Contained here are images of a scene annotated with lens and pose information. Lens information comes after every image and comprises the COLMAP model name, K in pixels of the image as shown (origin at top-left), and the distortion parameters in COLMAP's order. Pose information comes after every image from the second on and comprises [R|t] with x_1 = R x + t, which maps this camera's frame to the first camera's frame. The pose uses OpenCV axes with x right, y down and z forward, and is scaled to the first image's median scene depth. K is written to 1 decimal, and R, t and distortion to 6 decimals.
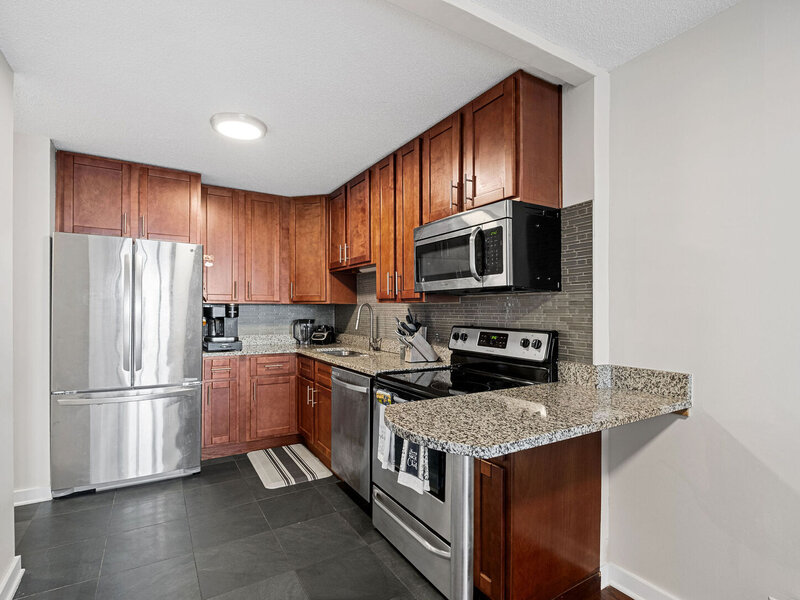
lens RADIAL K [[395.9, 0, 401.2], [0, 395.9, 313.0], [0, 0, 1]] dist [-0.005305, -0.006063]
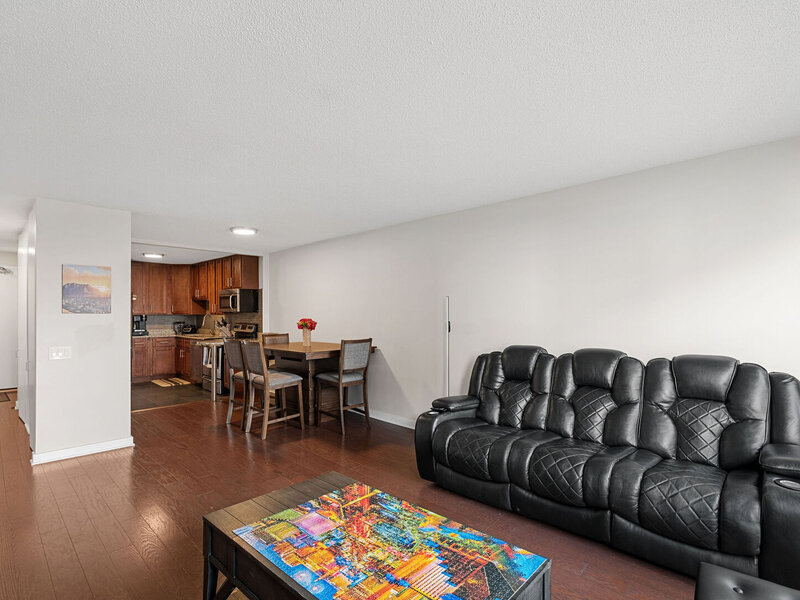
lens RADIAL K [[395.9, 0, 400.1], [0, 395.9, 312.0], [0, 0, 1]] dist [-0.005305, -0.006063]
pose [[0.966356, -0.002157, 0.257199, 0.467346], [0.004965, 0.999935, -0.010268, -0.011651], [-0.257160, 0.011200, 0.966304, -1.779679]]
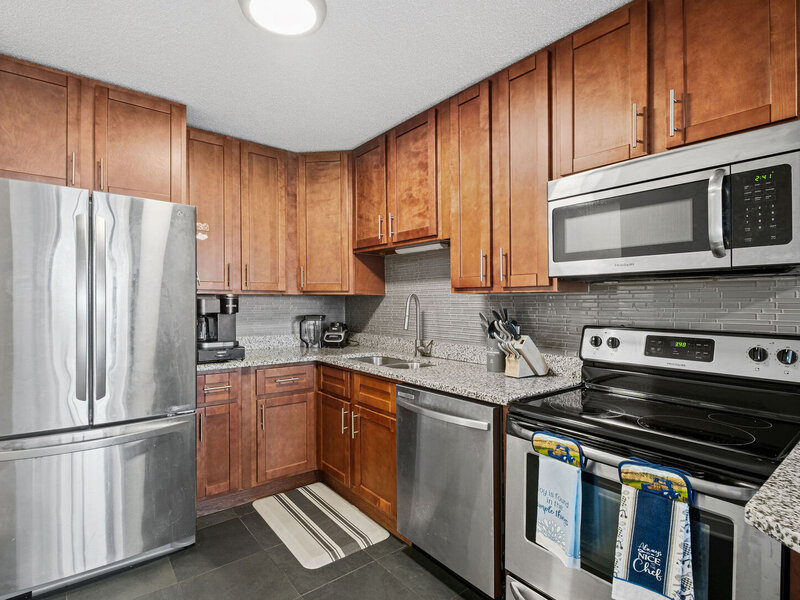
lens RADIAL K [[395.9, 0, 380.2], [0, 395.9, 307.9], [0, 0, 1]] dist [-0.005305, -0.006063]
pose [[0.993984, -0.002951, 0.109483, -0.268988], [0.002012, 0.999960, 0.008683, -0.005361], [-0.109505, -0.008410, 0.993951, 0.301383]]
